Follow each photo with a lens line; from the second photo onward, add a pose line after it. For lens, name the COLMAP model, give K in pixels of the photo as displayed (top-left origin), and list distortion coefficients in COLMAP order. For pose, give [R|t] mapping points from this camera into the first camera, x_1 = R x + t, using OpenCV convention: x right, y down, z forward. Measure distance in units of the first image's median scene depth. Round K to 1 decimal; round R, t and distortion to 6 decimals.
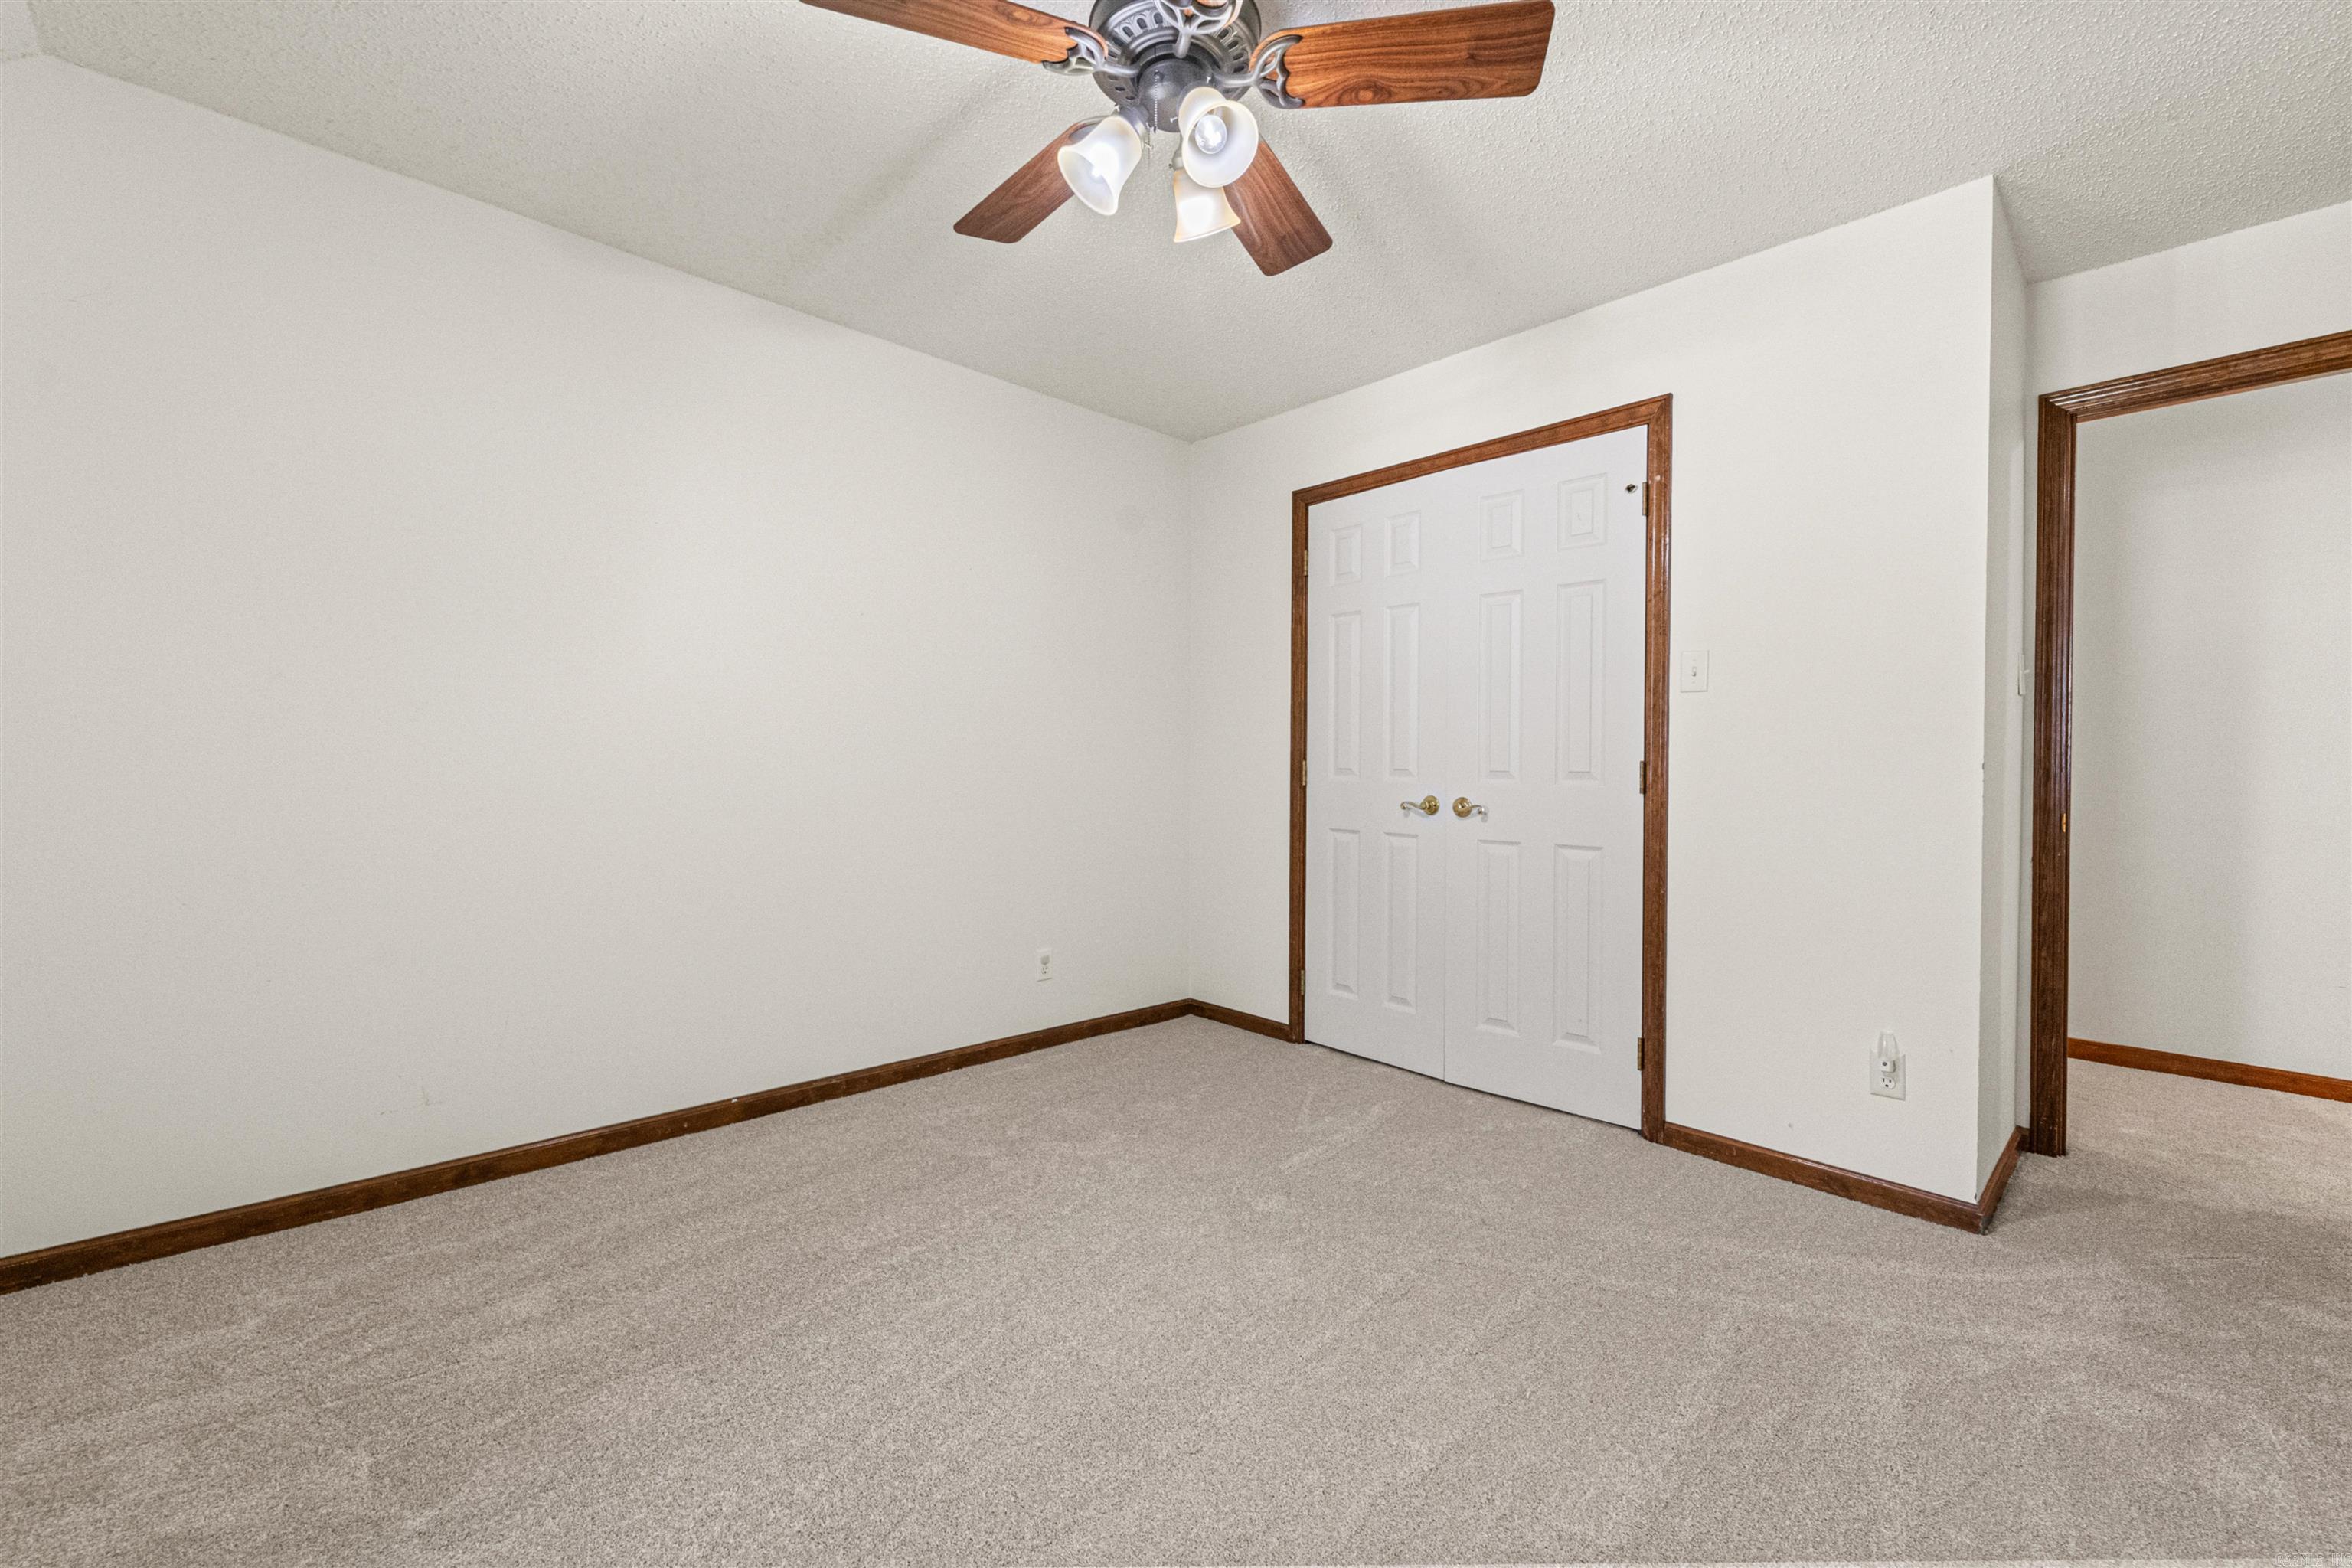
lens RADIAL K [[957.3, 0, 1146.4], [0, 957.3, 770.9], [0, 0, 1]] dist [-0.000736, -0.000232]
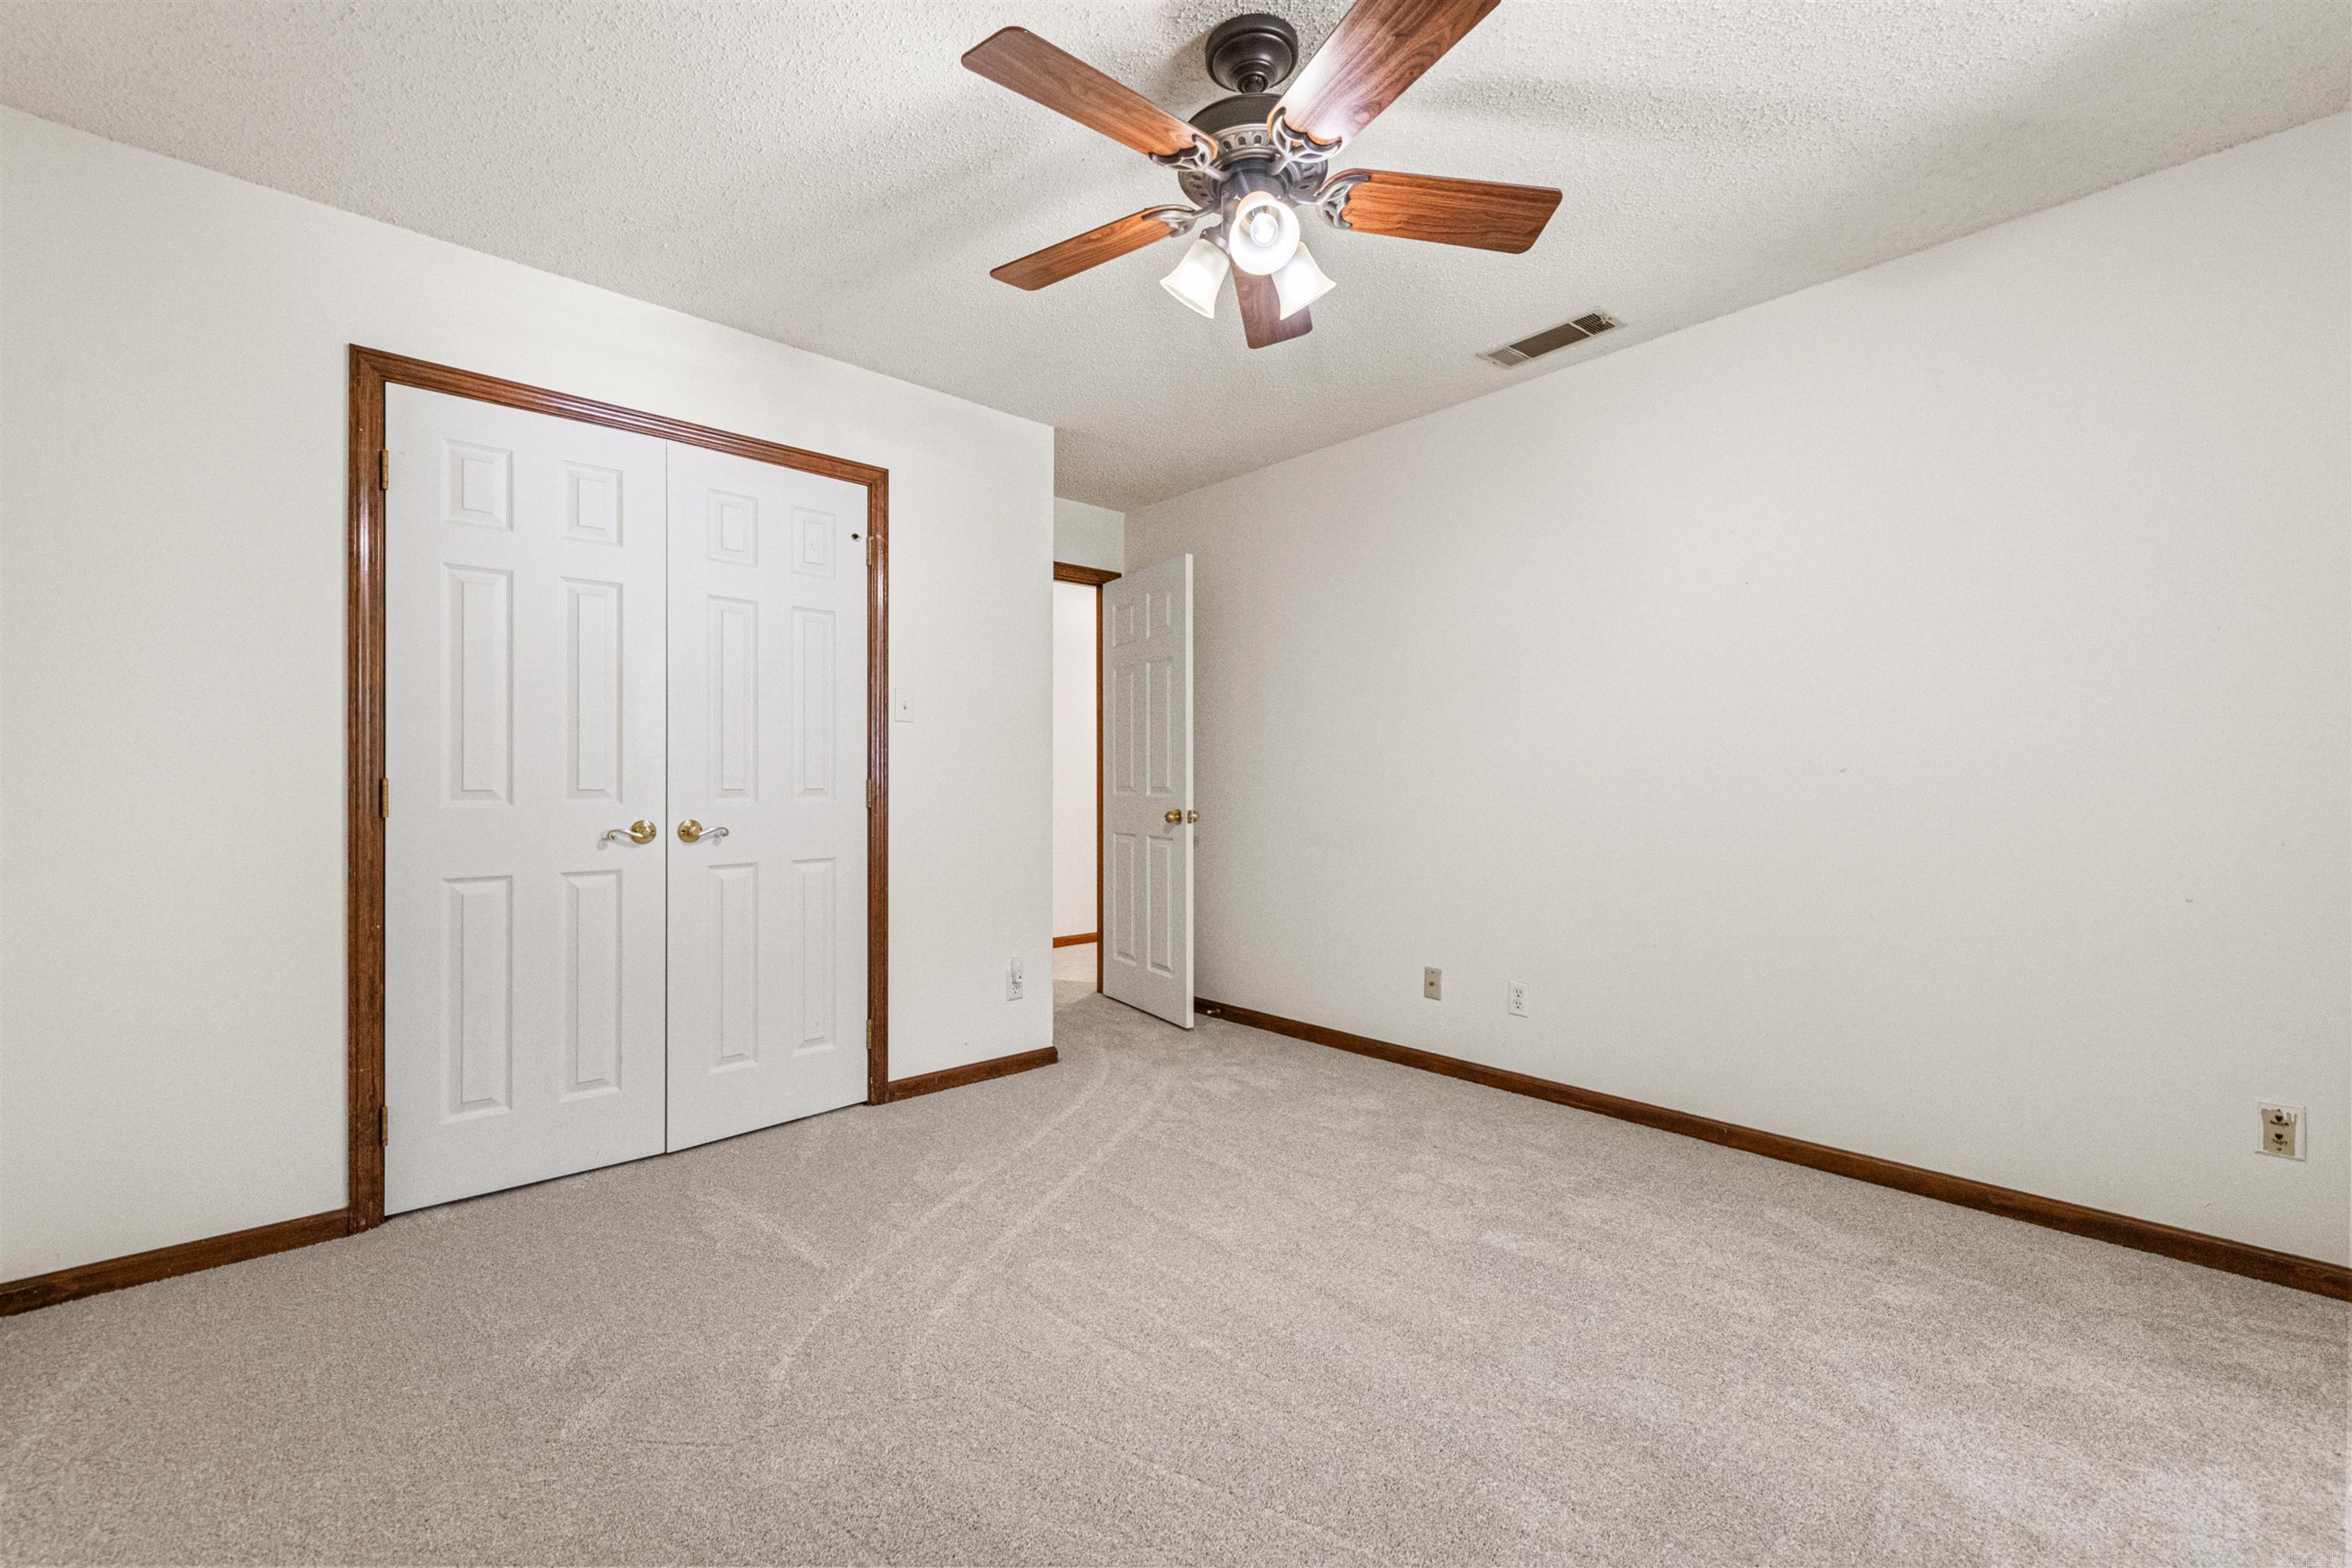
lens RADIAL K [[949.0, 0, 1181.5], [0, 949.0, 779.4], [0, 0, 1]] dist [0.001114, -0.000024]
pose [[0.003613, -0.006463, 0.999973, -0.551474], [0.009461, 0.999935, 0.006429, -0.011199], [-0.999949, 0.009437, 0.003674, 0.551589]]
